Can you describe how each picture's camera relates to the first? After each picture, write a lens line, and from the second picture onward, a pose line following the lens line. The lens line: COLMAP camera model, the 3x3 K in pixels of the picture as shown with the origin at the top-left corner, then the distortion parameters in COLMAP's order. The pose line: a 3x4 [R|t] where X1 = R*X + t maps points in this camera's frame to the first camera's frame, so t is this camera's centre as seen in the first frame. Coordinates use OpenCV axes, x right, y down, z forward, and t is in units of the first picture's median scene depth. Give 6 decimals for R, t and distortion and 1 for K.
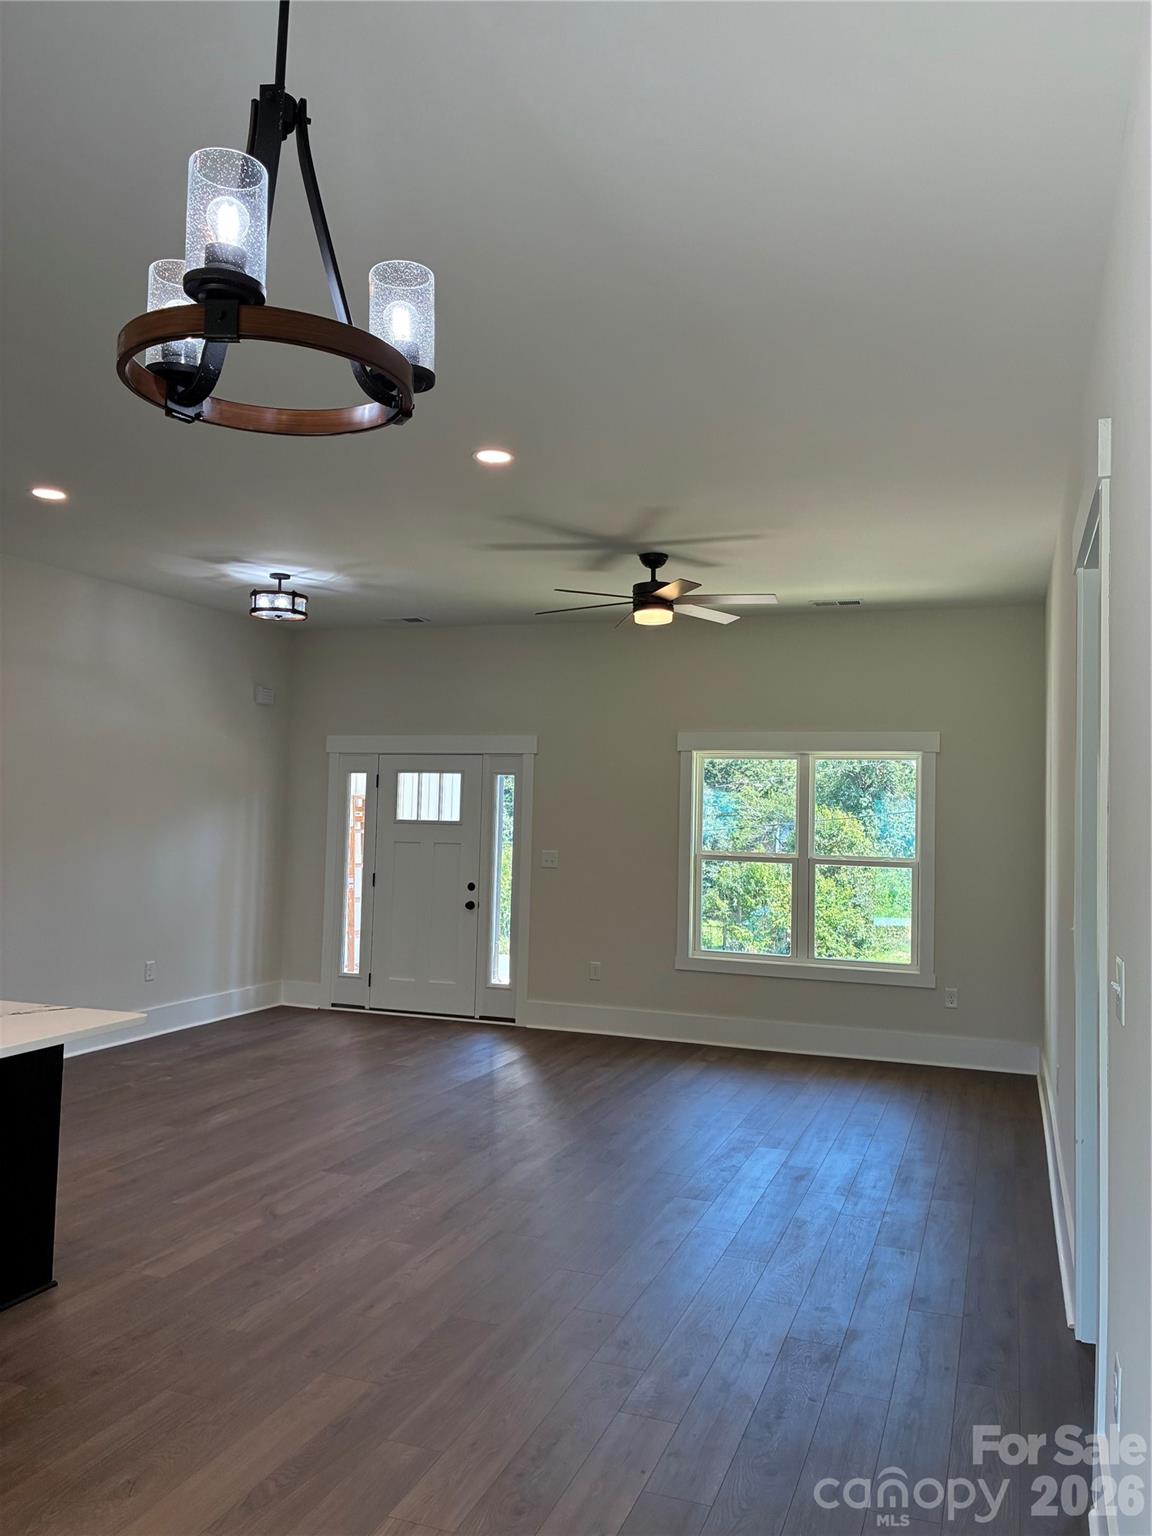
lens RADIAL K [[1156.5, 0, 577.4], [0, 1156.5, 770.2], [0, 0, 1]] dist [0.044748, -0.054400]
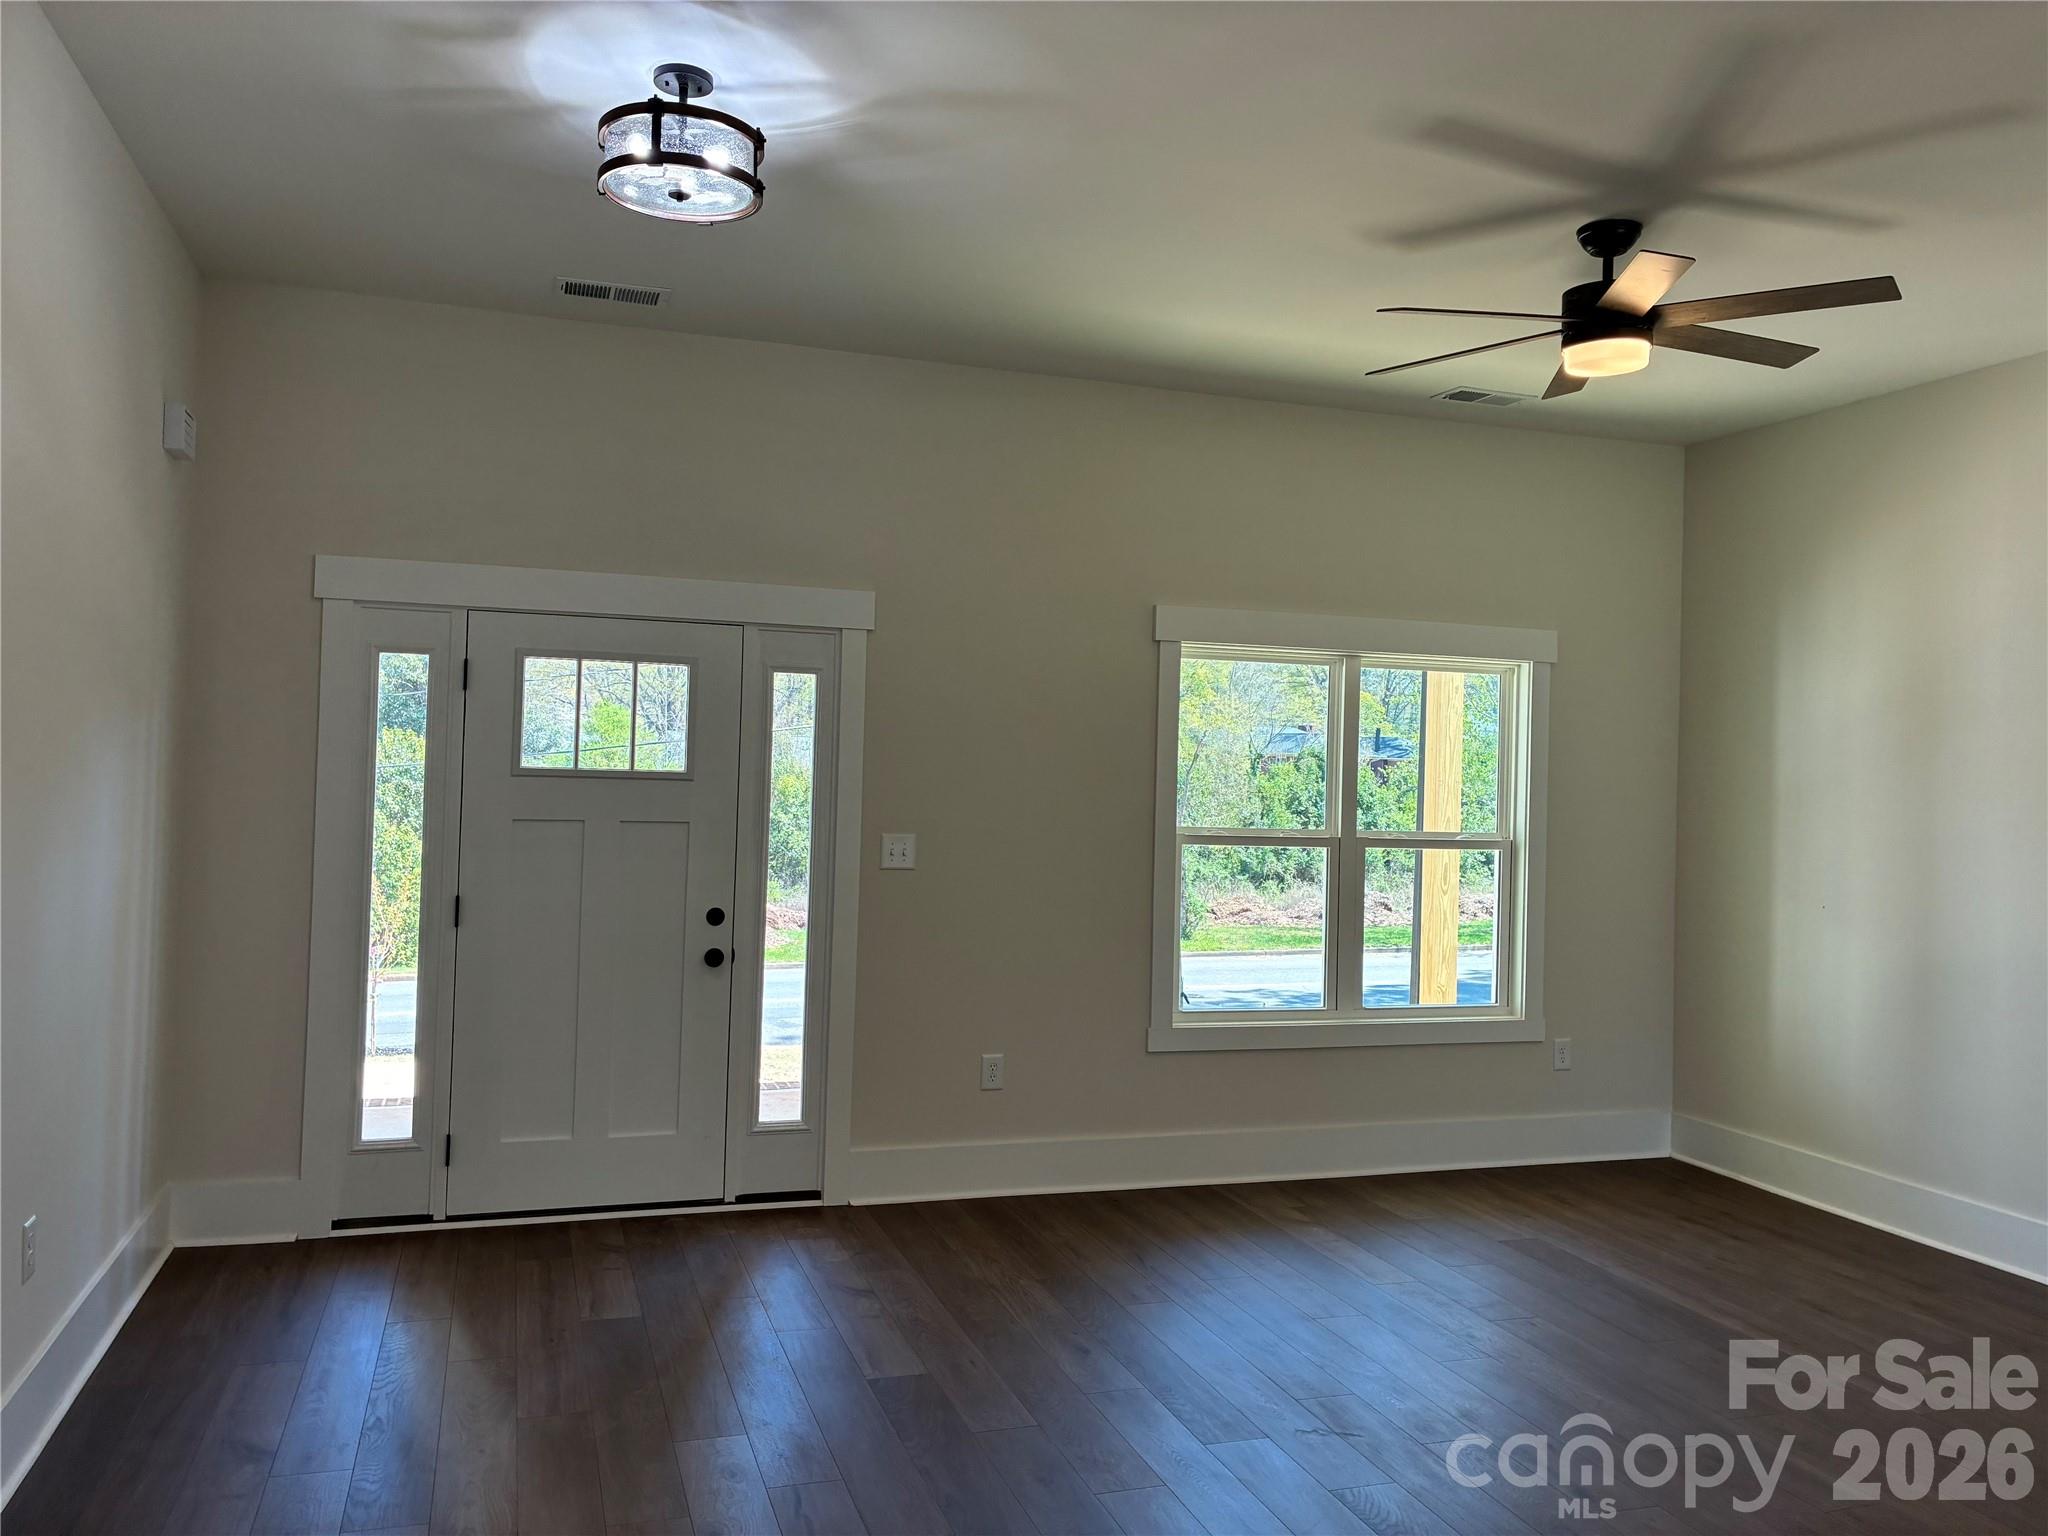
lens RADIAL K [[1542.0, 0, 1019.6], [0, 1542.0, 761.8], [0, 0, 1]] dist [0.044748, -0.054400]
pose [[0.789779, 0.000496, 0.613391, -0.369233], [-0.036412, 0.998274, 0.046076, 0.008094], [-0.612310, -0.058725, 0.788434, 0.454524]]
